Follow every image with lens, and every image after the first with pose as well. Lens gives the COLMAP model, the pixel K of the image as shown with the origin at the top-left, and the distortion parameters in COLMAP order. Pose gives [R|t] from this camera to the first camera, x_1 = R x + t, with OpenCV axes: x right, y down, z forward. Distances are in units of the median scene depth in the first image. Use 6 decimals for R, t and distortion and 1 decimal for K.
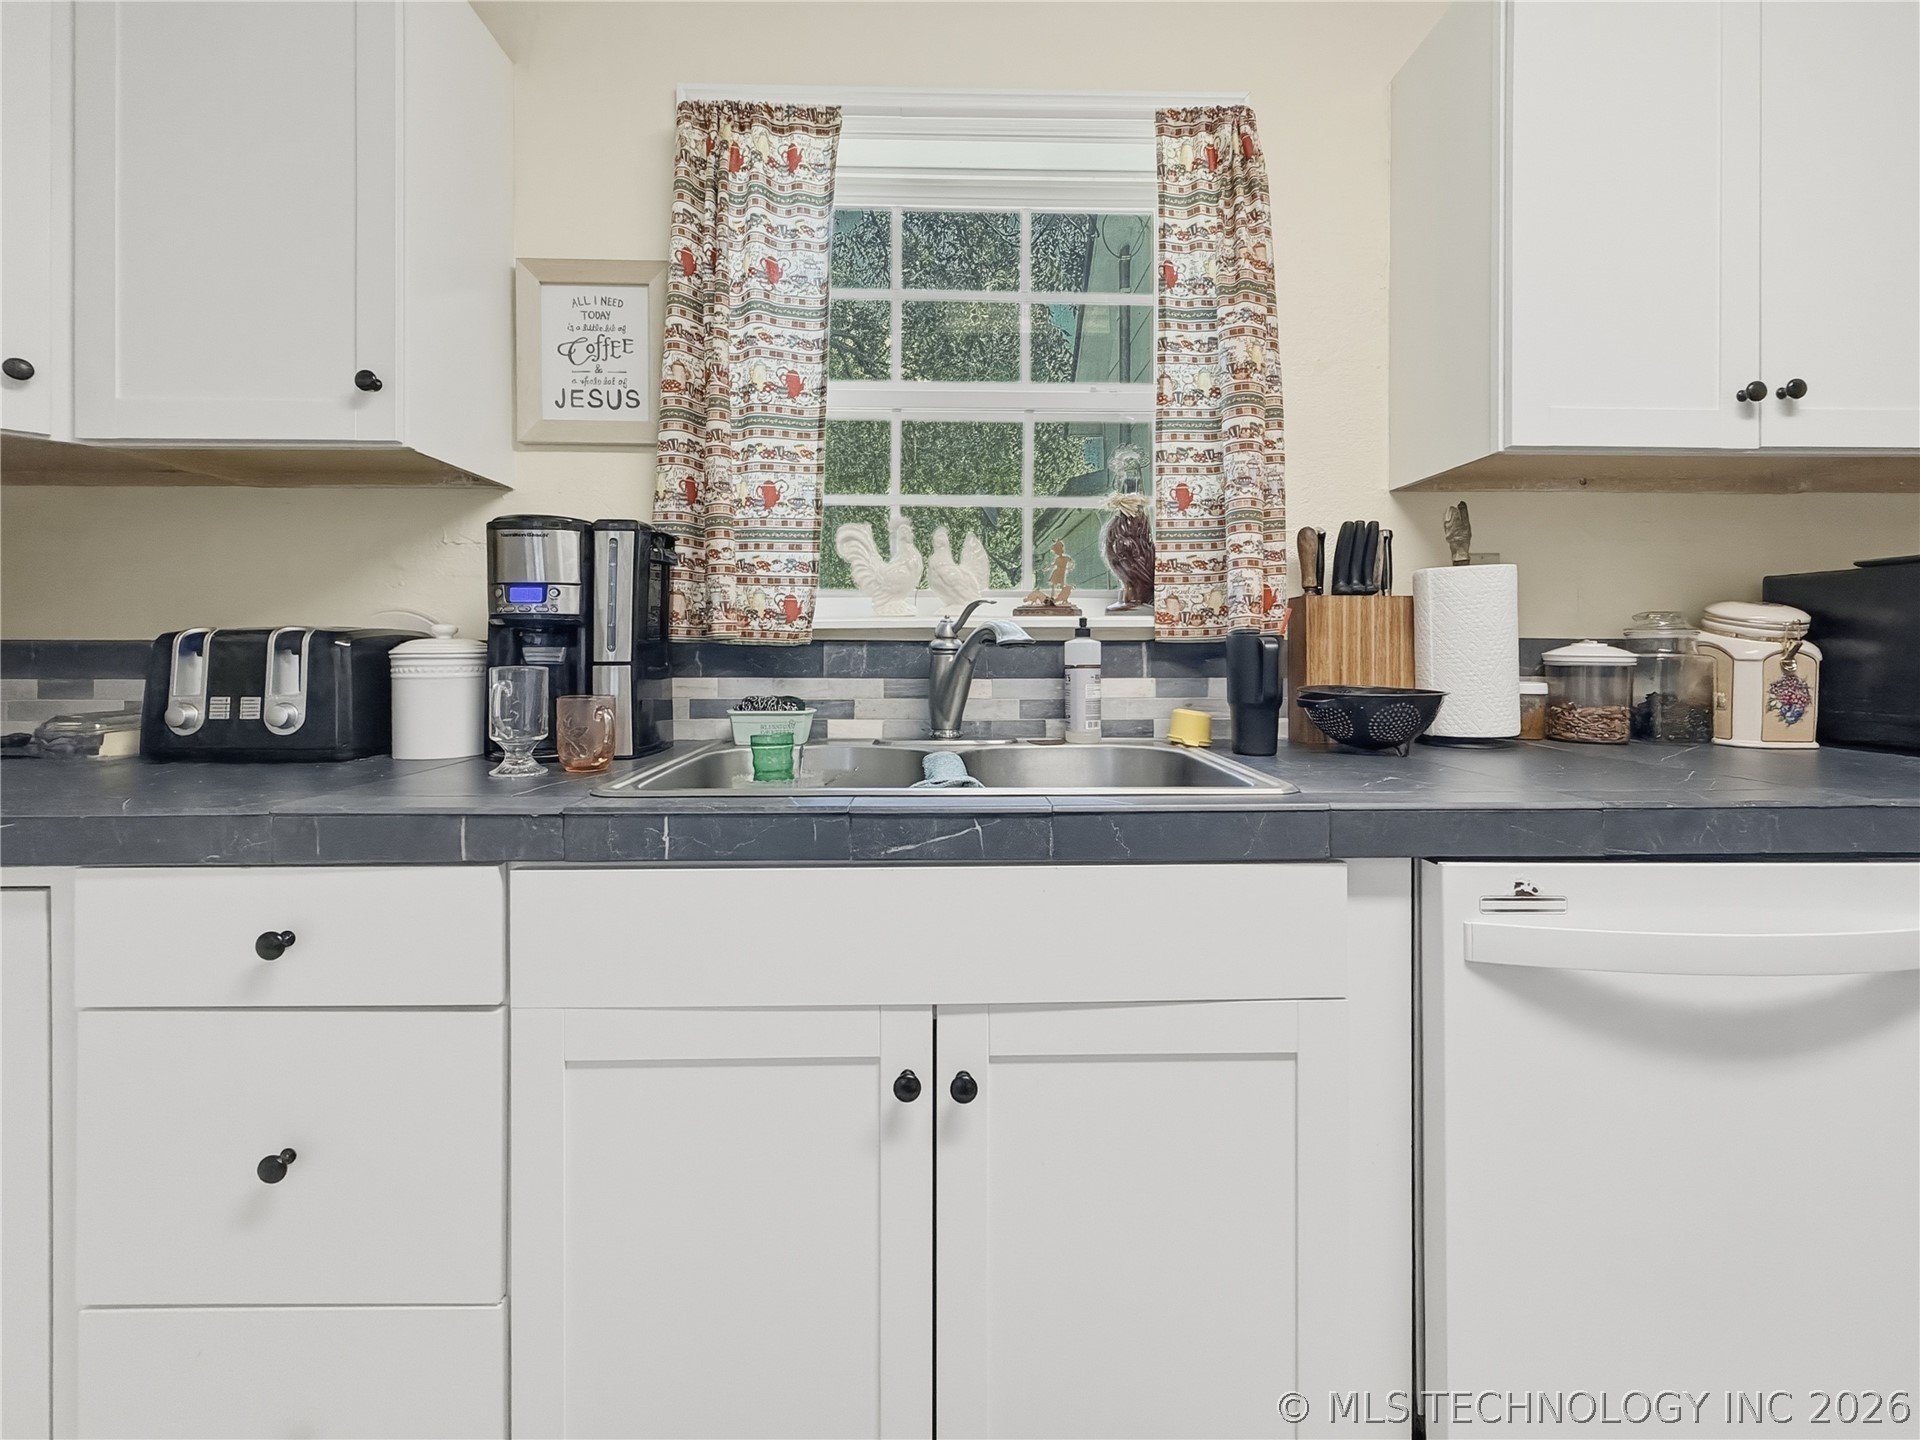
lens RADIAL K [[838.4, 0, 960.9], [0, 838.4, 651.2], [0, 0, 1]] dist [-0.001514, -0.000343]
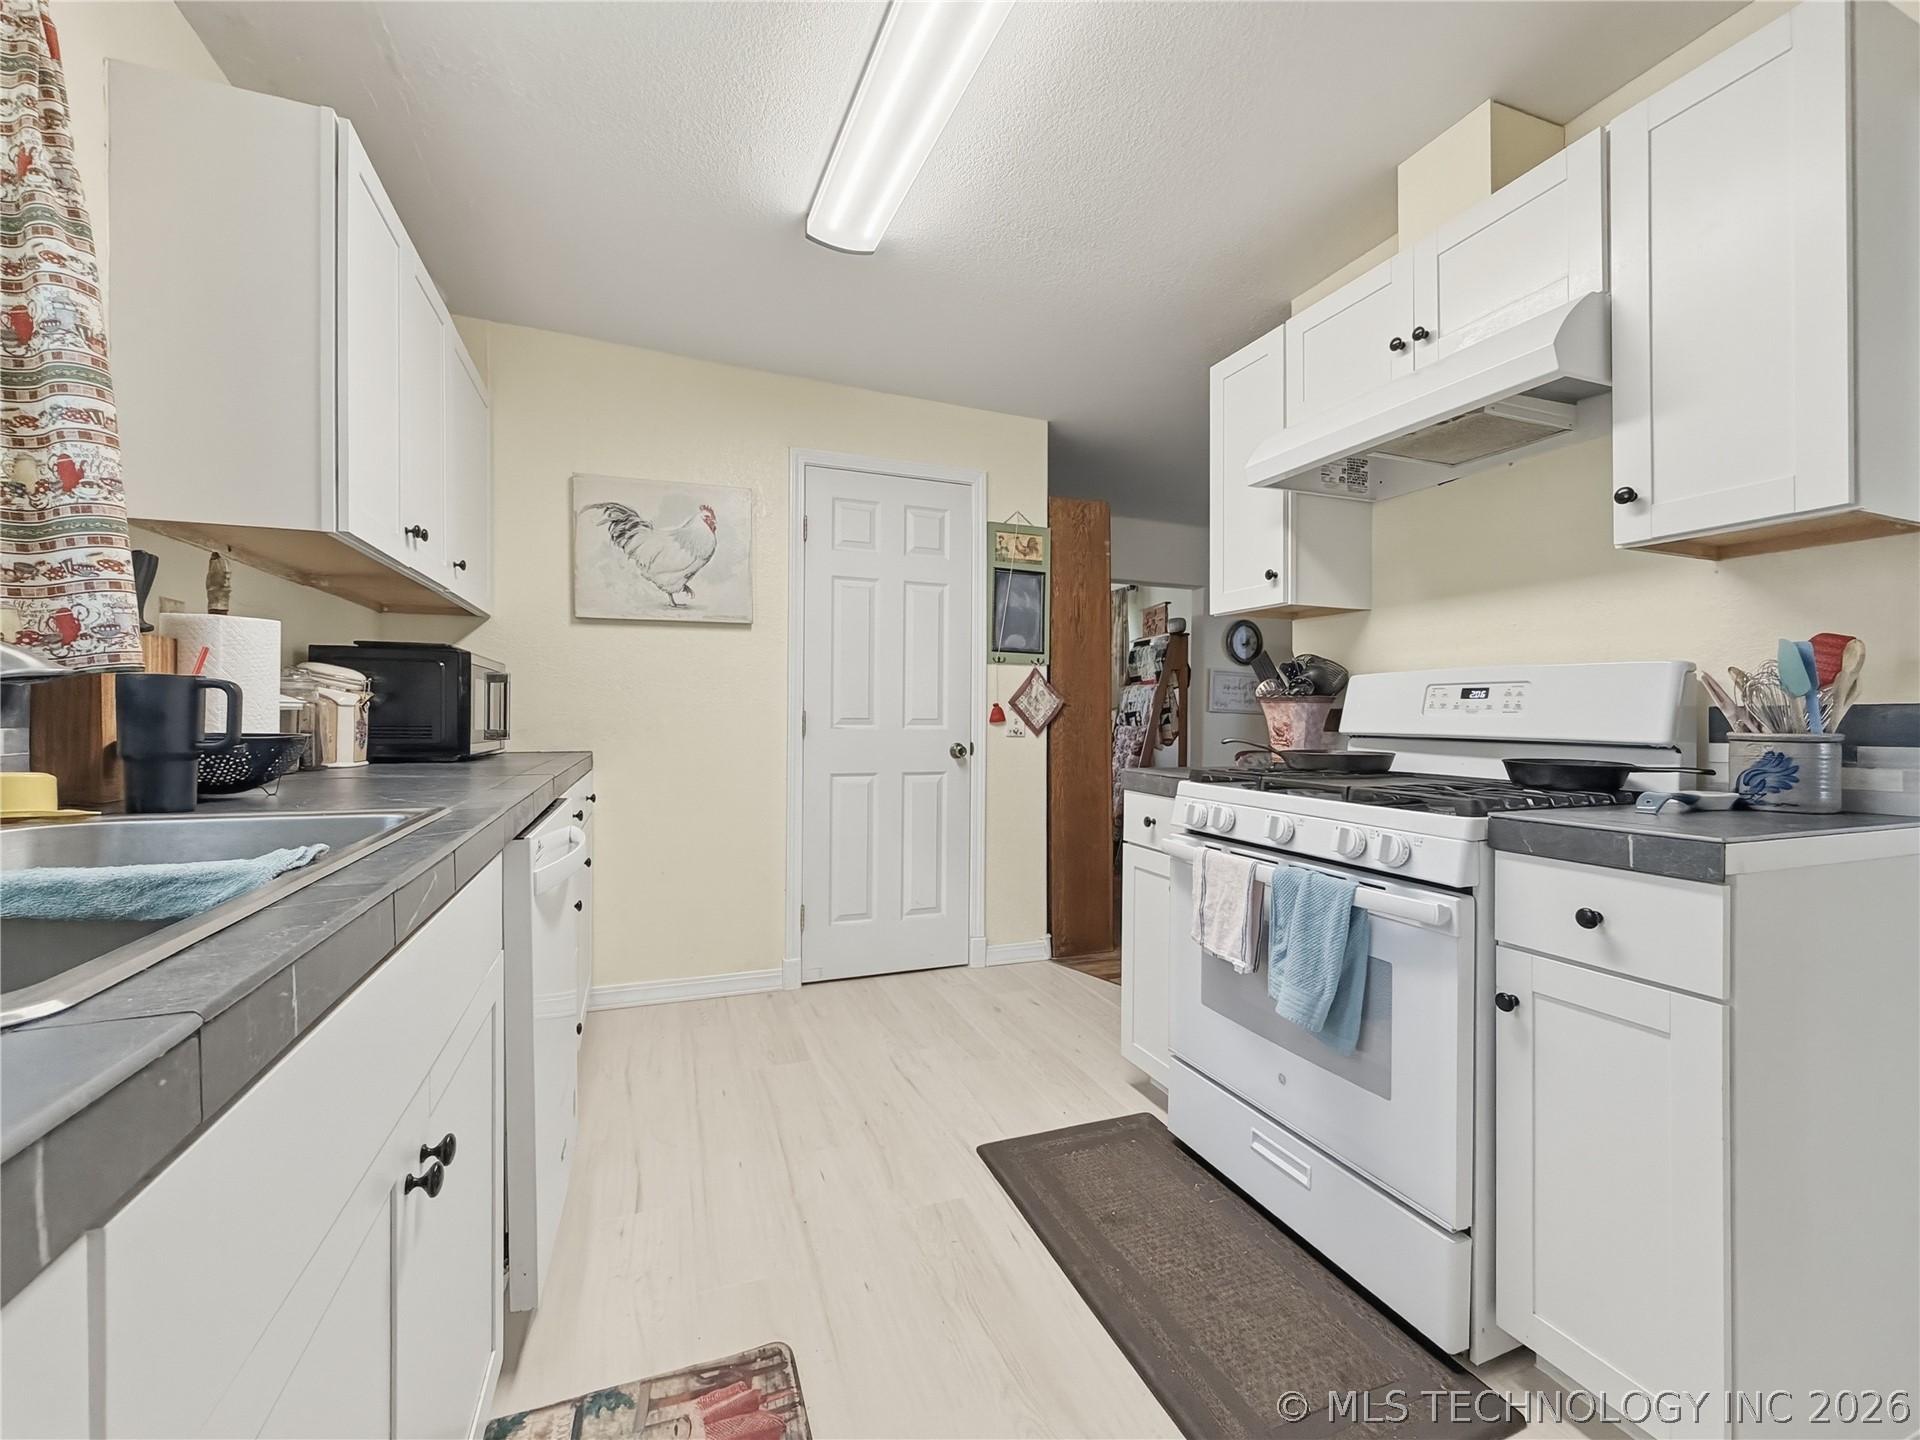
lens RADIAL K [[782.9, 0, 960.0], [0, 782.9, 720.0], [0, 0, 1]] dist [-0.001034, -0.000142]
pose [[-0.340231, -0.014119, 0.940236, -0.614728], [-0.003902, 0.999900, 0.013603, 0.012391], [-0.940334, 0.000960, -0.340252, 0.455946]]
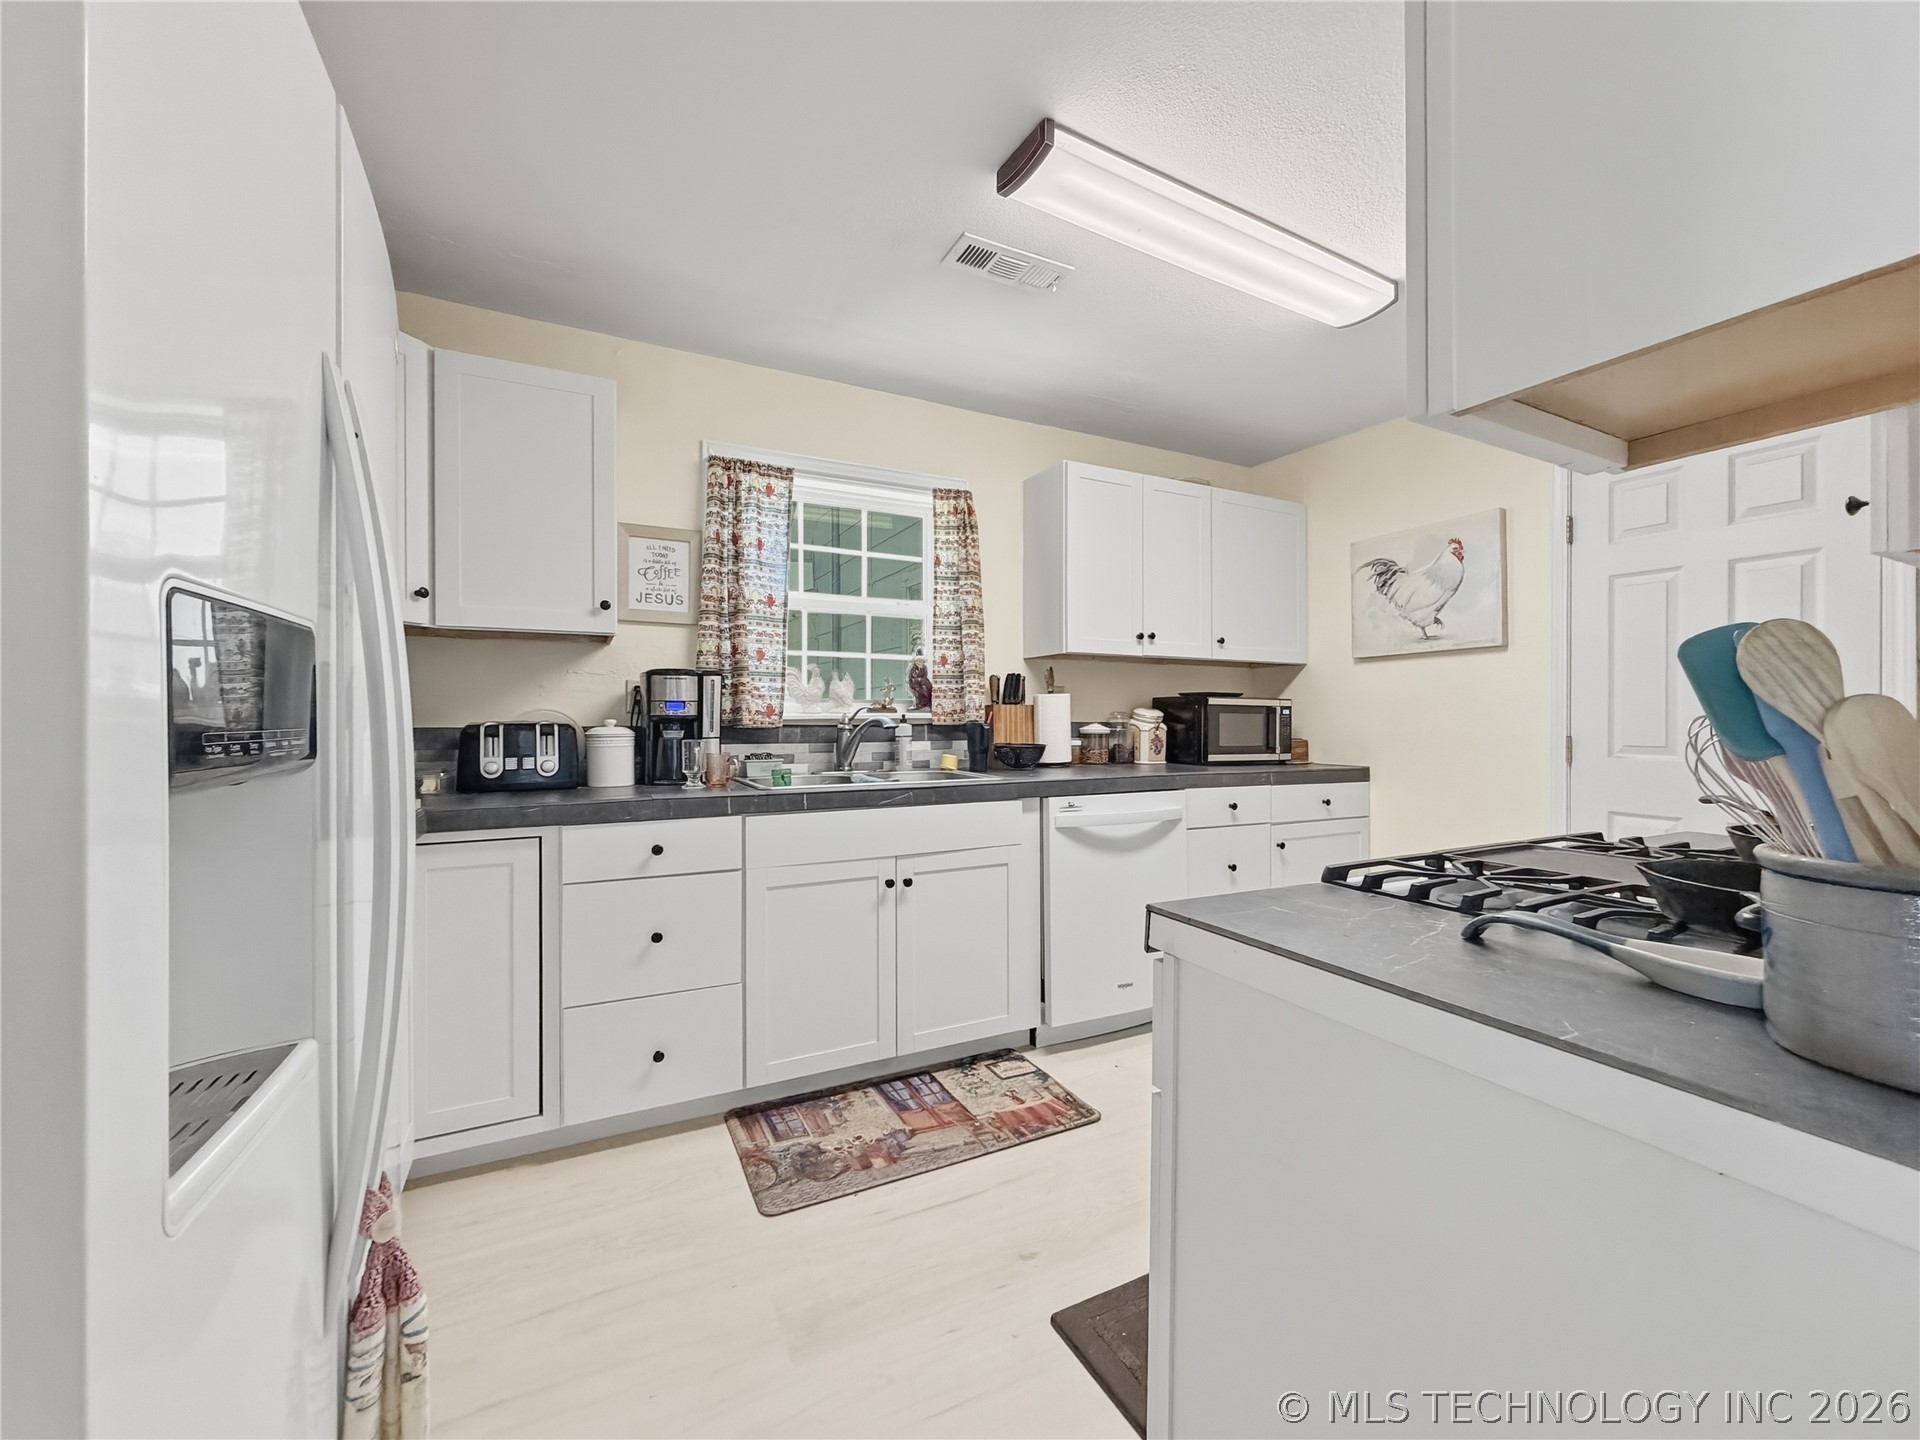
lens RADIAL K [[782.9, 0, 960.0], [0, 782.9, 720.0], [0, 0, 1]] dist [-0.001034, -0.000142]
pose [[0.905900, -0.004550, 0.423466, -0.594984], [0.004090, 0.999990, 0.001995, -0.028654], [-0.423471, -0.000075, 0.905910, -0.932545]]
